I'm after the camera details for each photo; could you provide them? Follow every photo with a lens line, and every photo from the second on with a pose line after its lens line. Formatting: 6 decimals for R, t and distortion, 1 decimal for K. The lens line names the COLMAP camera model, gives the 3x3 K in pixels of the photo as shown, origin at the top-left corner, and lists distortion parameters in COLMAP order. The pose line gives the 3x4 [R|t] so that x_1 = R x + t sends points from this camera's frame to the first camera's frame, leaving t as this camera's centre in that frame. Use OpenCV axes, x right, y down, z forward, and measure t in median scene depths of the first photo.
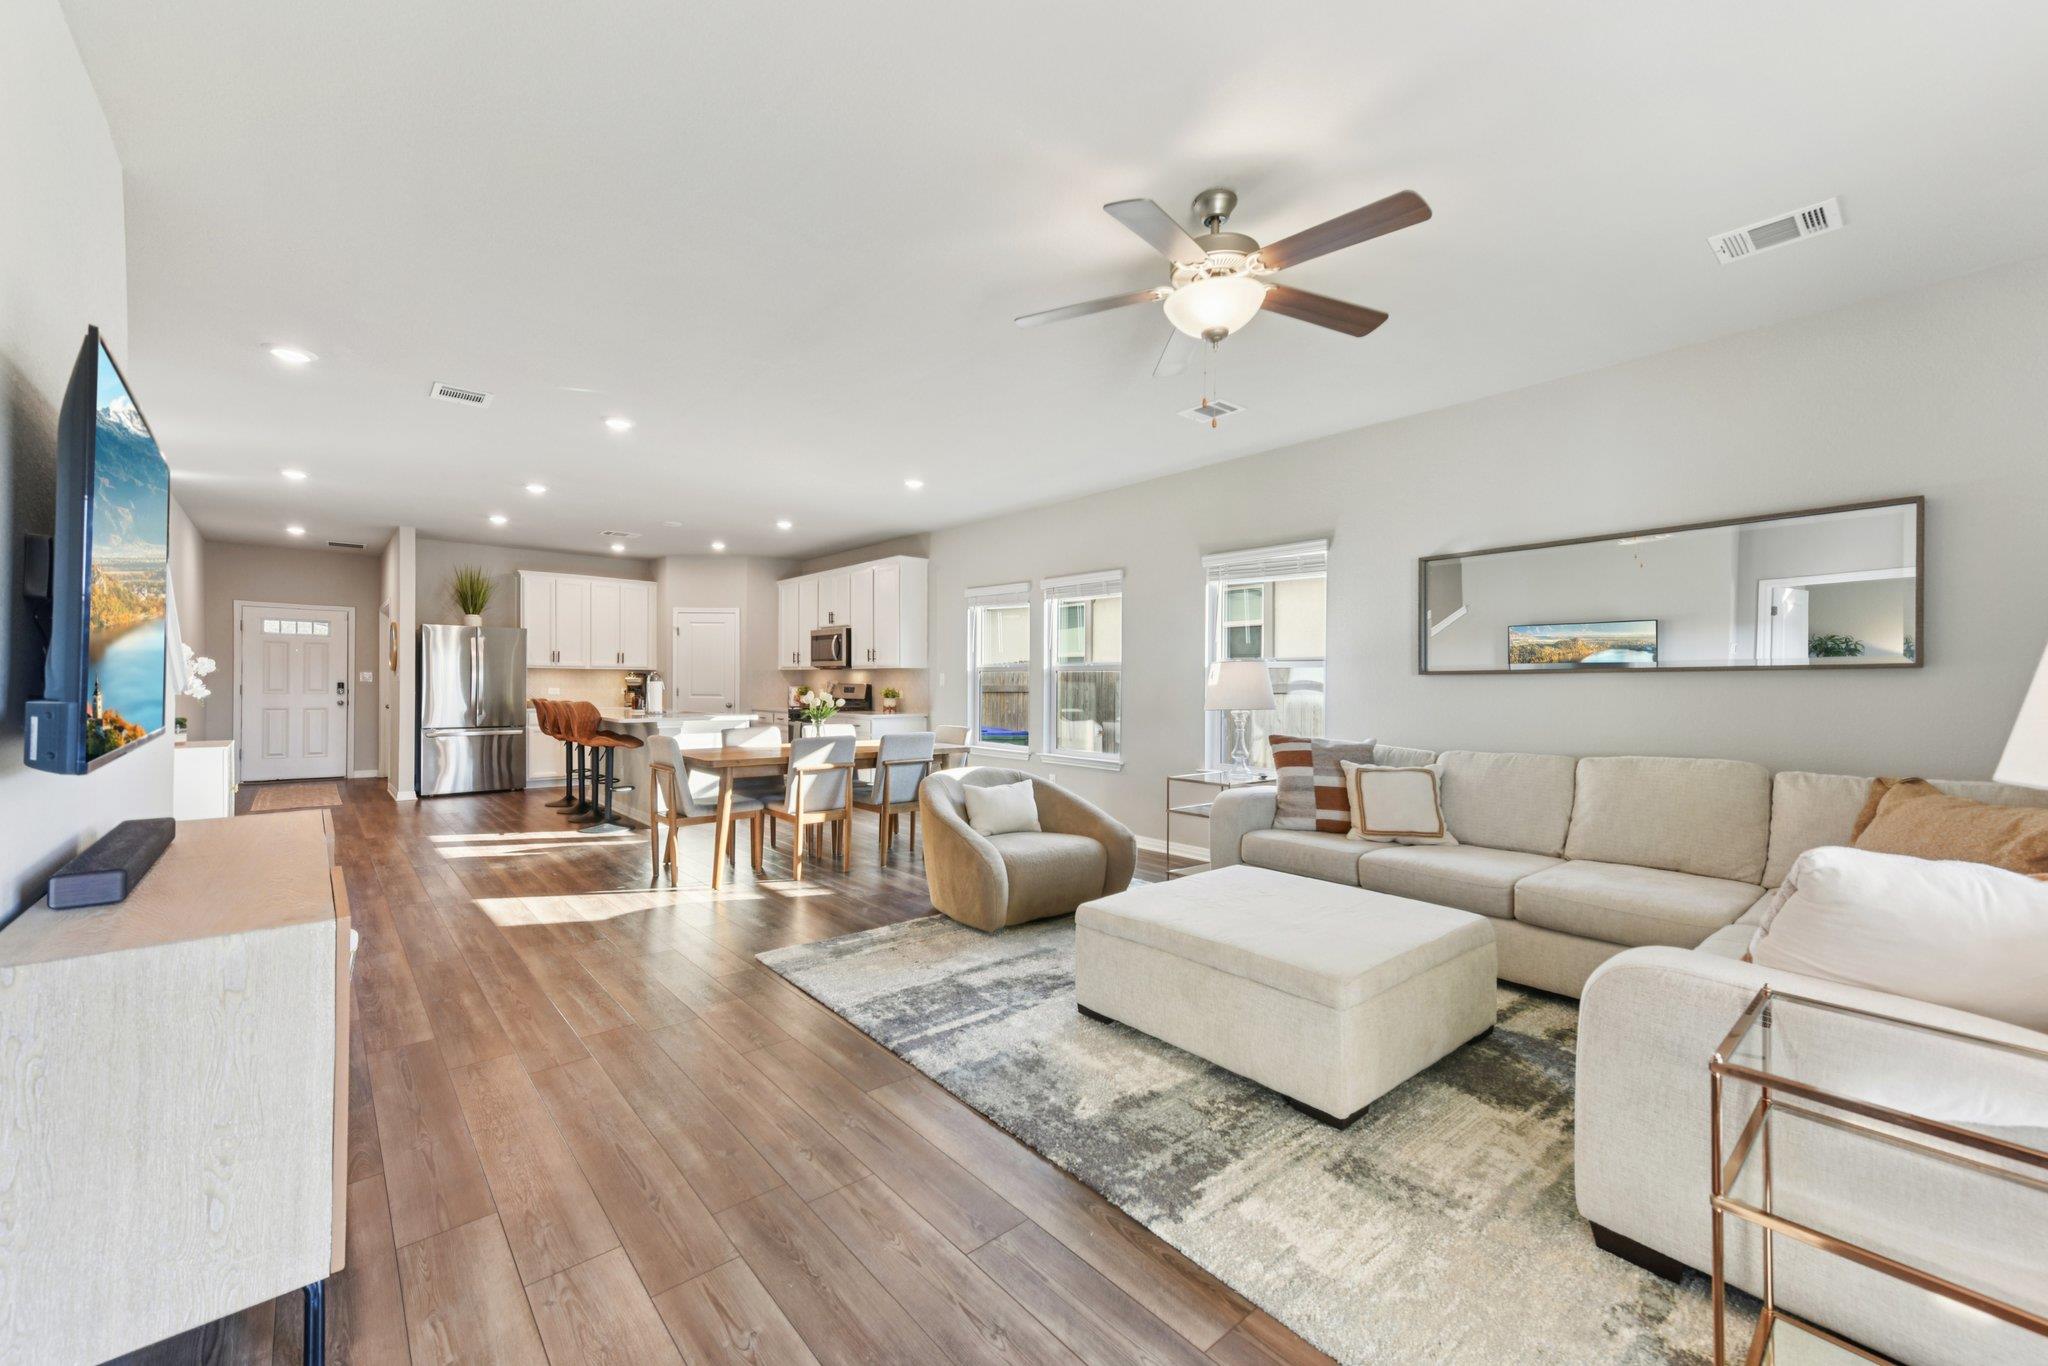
lens RADIAL K [[825.3, 0, 1040.0], [0, 825.3, 677.4], [0, 0, 1]] dist [0.004767, 0.000299]
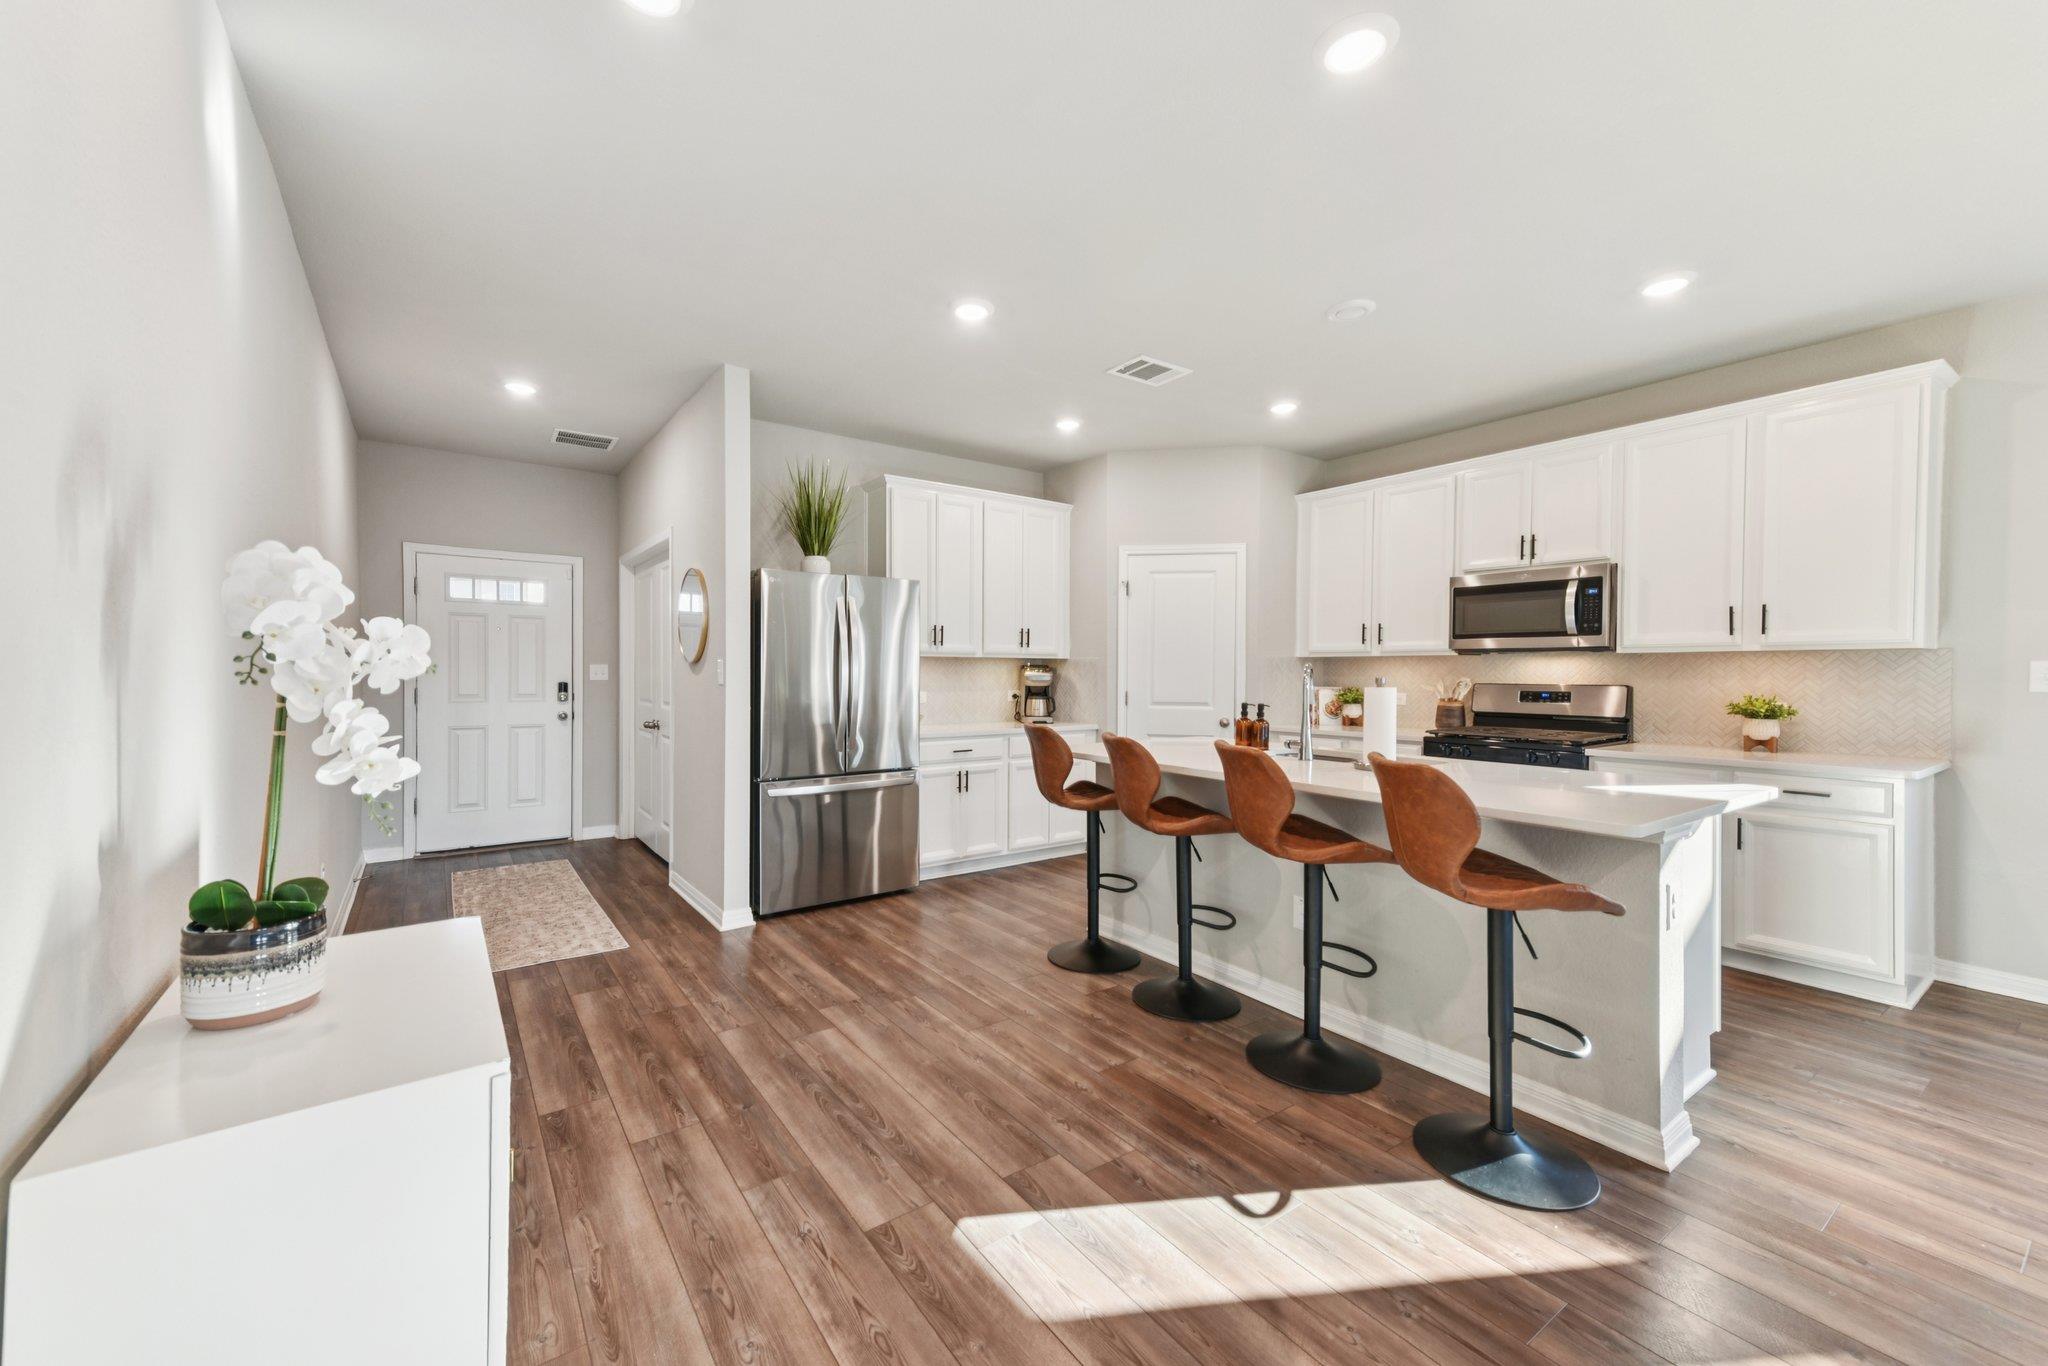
lens RADIAL K [[825.3, 0, 1009.0], [0, 825.3, 678.6], [0, 0, 1]] dist [0.004767, 0.000299]
pose [[0.993258, -0.002951, -0.115888, -0.467464], [0.004984, 0.999839, 0.017259, -0.005723], [0.115818, -0.017720, 0.993112, 0.456054]]
